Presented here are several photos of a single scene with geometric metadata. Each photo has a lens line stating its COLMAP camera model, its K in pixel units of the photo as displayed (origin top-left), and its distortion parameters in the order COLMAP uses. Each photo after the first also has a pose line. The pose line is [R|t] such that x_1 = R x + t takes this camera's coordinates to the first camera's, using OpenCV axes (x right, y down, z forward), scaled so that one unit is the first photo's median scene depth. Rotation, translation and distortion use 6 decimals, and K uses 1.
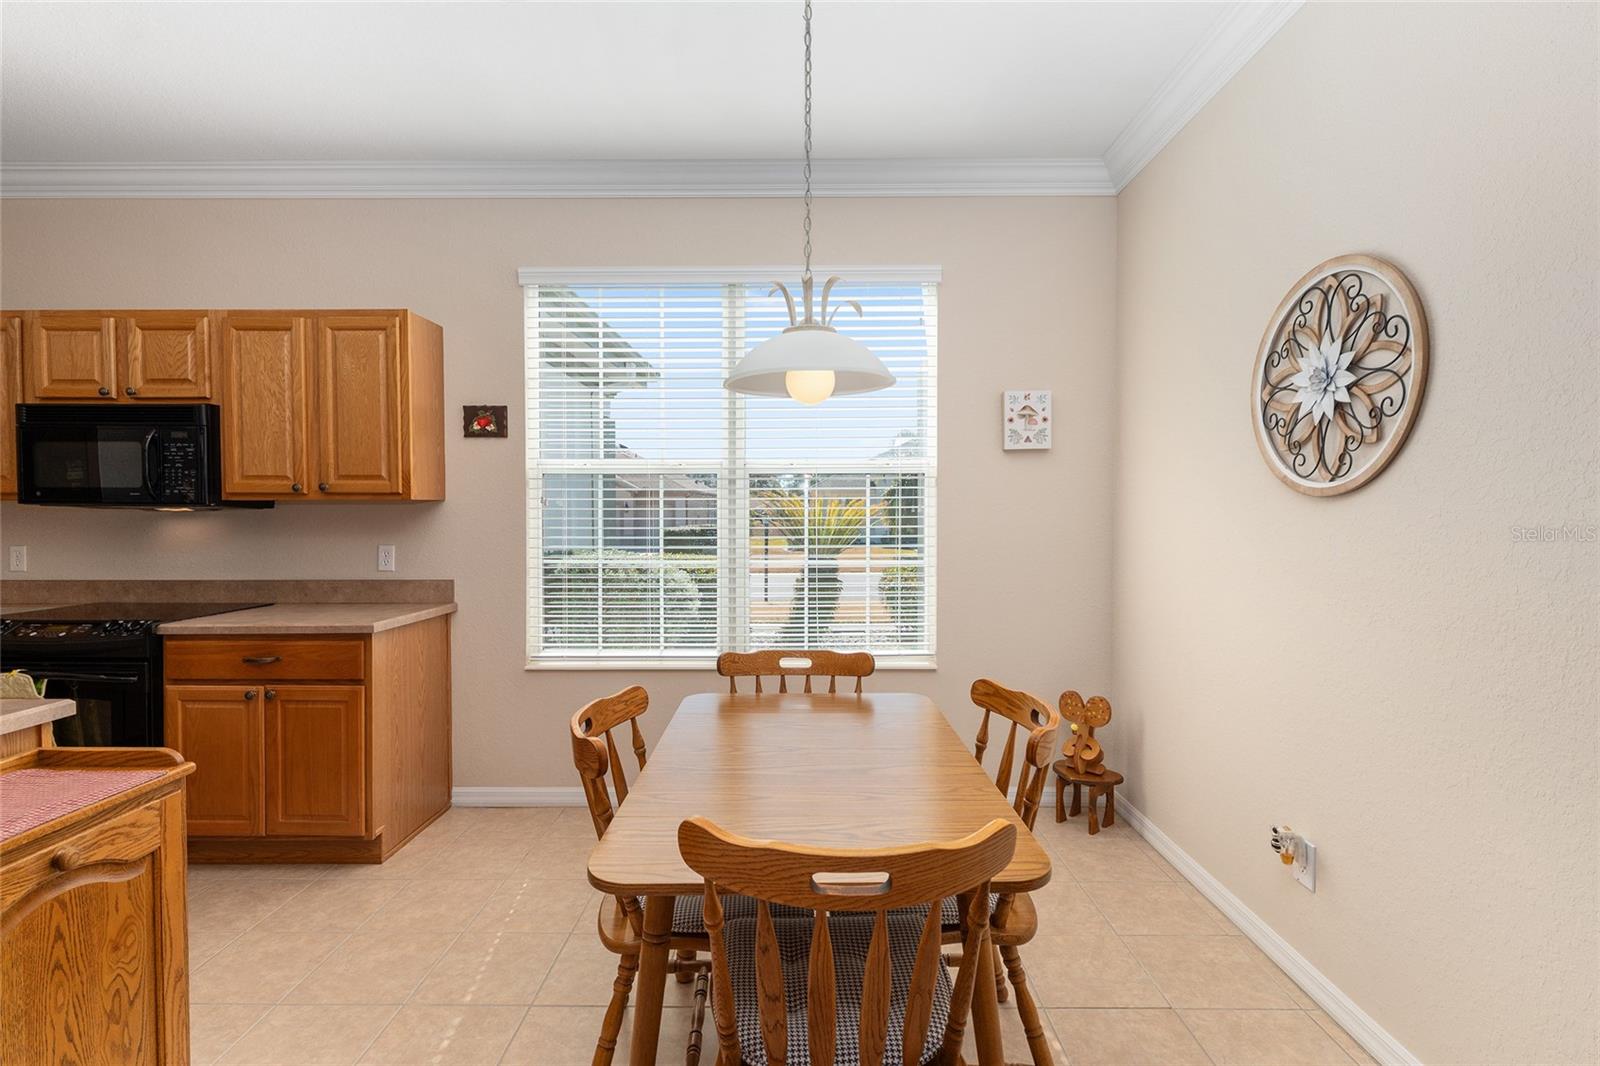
lens RADIAL K [[719.0, 0, 800.0], [0, 719.0, 533.0], [0, 0, 1]] dist [-0.002479, 0.000019]
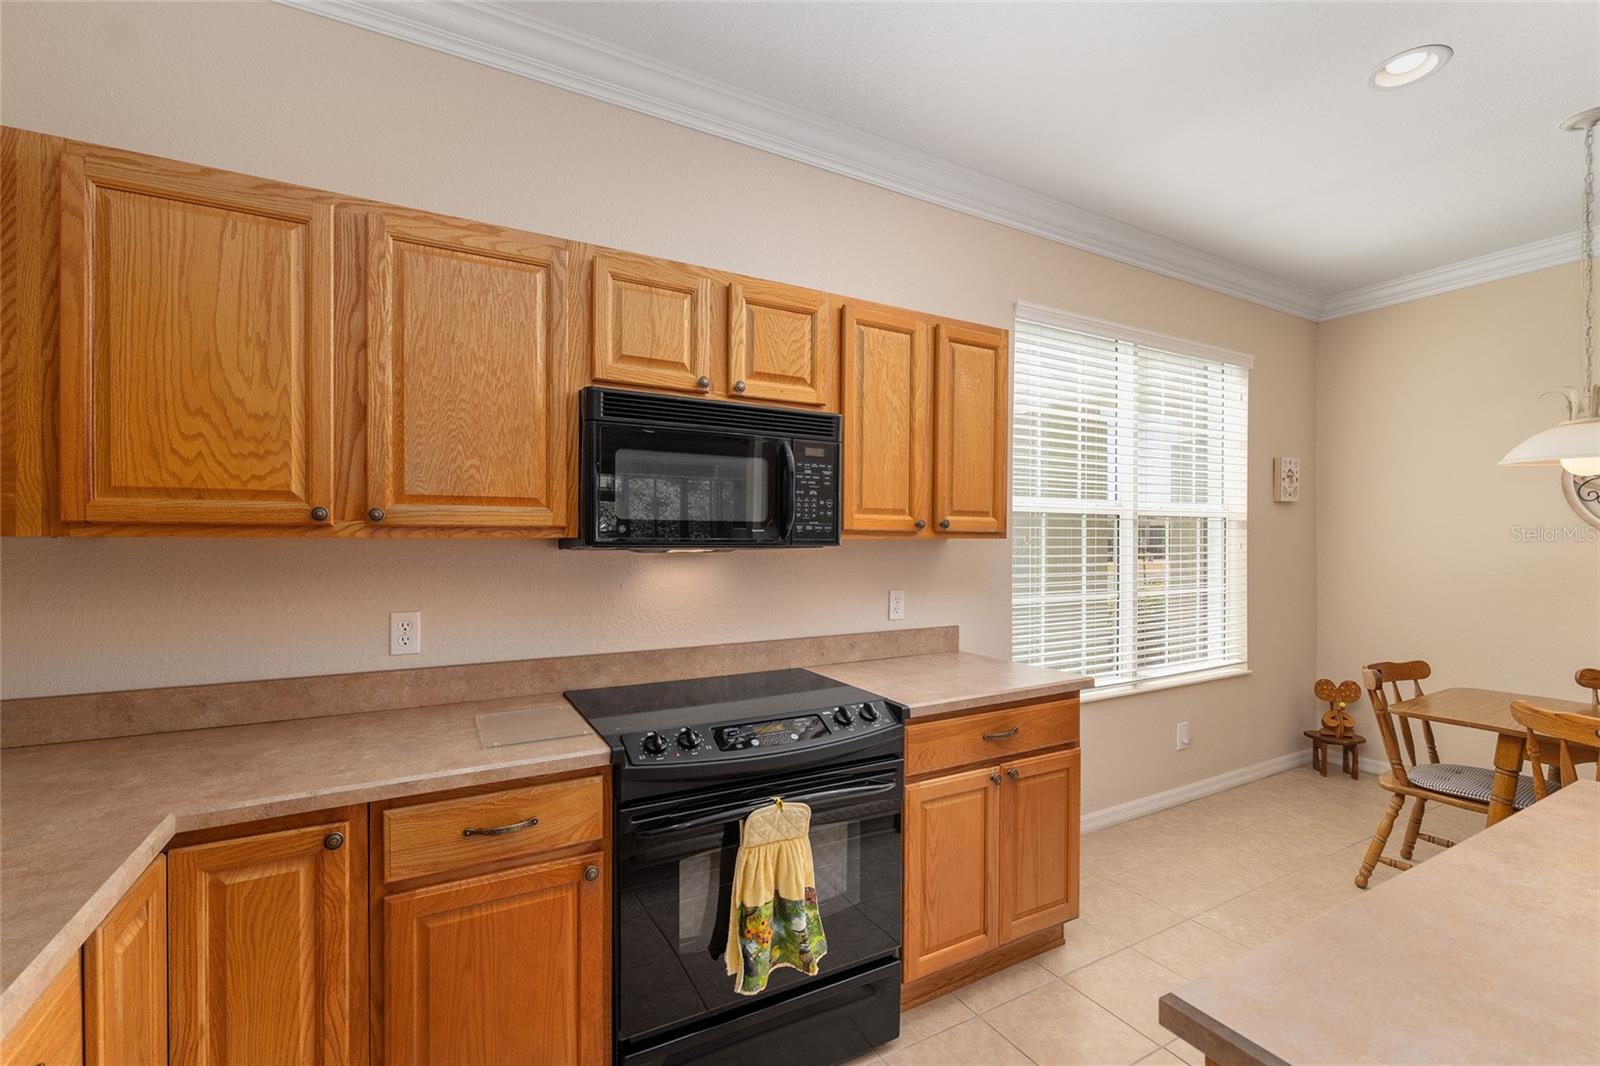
lens RADIAL K [[695.2, 0, 802.4], [0, 695.2, 542.0], [0, 0, 1]] dist [-0.013390, -0.000126]
pose [[0.871855, 0.001703, 0.489762, -1.210041], [0.007161, 0.999843, -0.016225, -0.030927], [-0.489712, 0.017653, 0.871705, 0.367743]]
